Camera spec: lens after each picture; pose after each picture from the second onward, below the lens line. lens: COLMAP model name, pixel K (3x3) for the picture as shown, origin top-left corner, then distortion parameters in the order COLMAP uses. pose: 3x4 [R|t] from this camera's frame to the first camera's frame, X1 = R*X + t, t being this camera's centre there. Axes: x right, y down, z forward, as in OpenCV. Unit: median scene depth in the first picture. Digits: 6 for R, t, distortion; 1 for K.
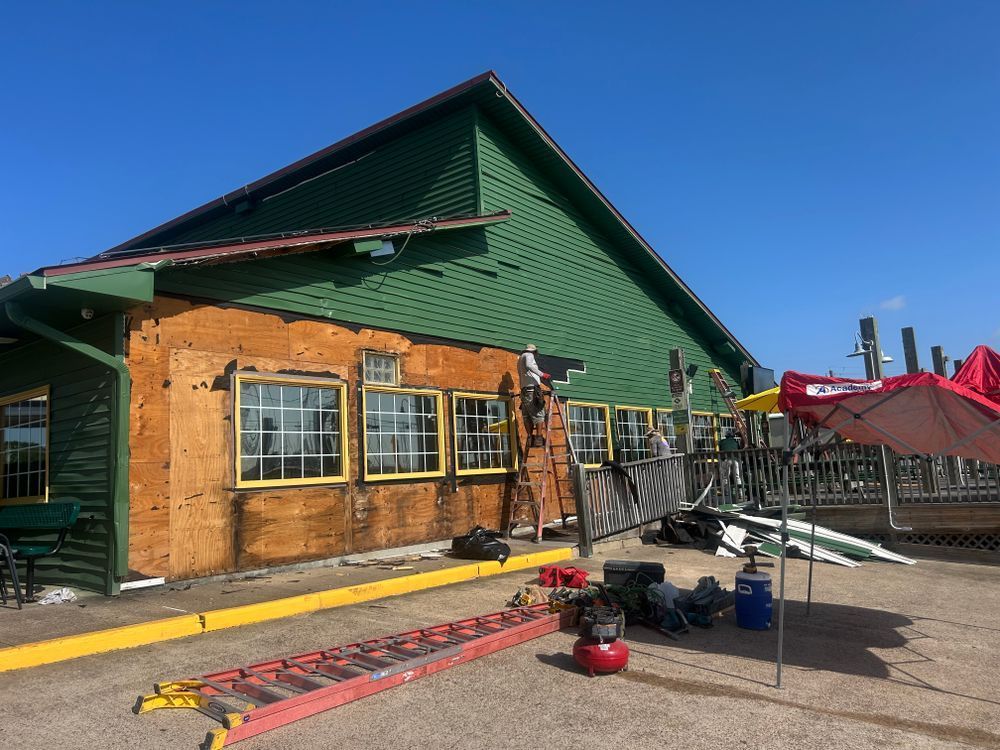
lens RADIAL K [[732.6, 0, 500.0], [0, 732.6, 375.0], [0, 0, 1]] dist [0.009055, 0.004334]
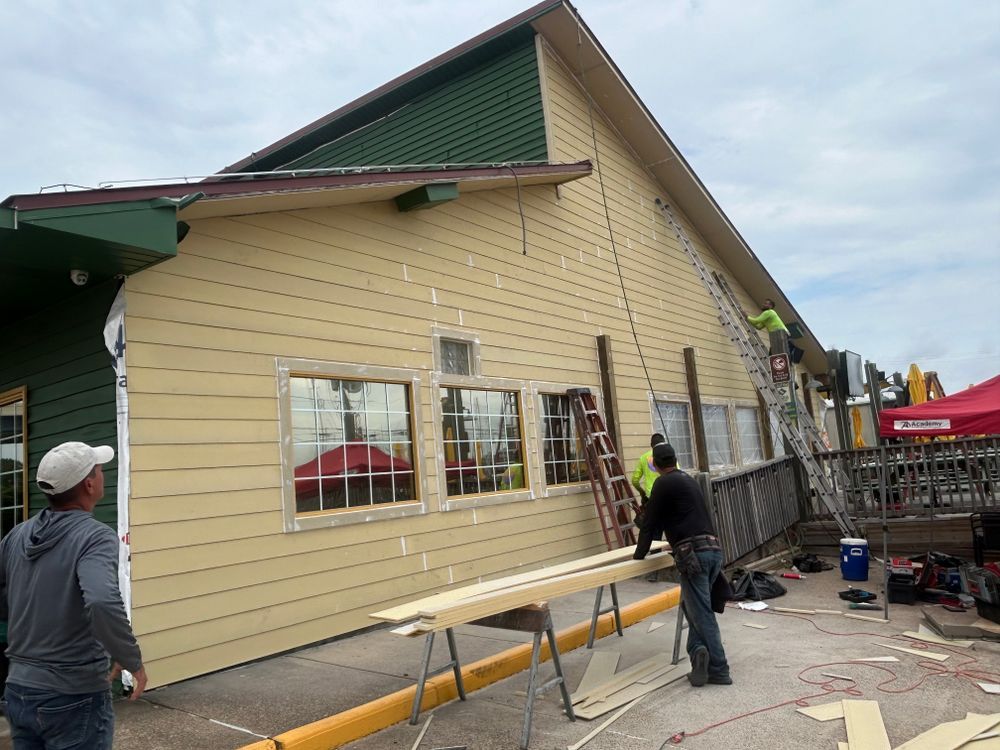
lens RADIAL K [[740.5, 0, 500.0], [0, 740.5, 375.0], [0, 0, 1]] dist [-0.005424, -0.004425]
pose [[0.999454, -0.023858, 0.022837, -0.153944], [0.023900, 0.999713, -0.001584, 0.013011], [-0.022793, 0.002129, 0.999738, 0.249354]]
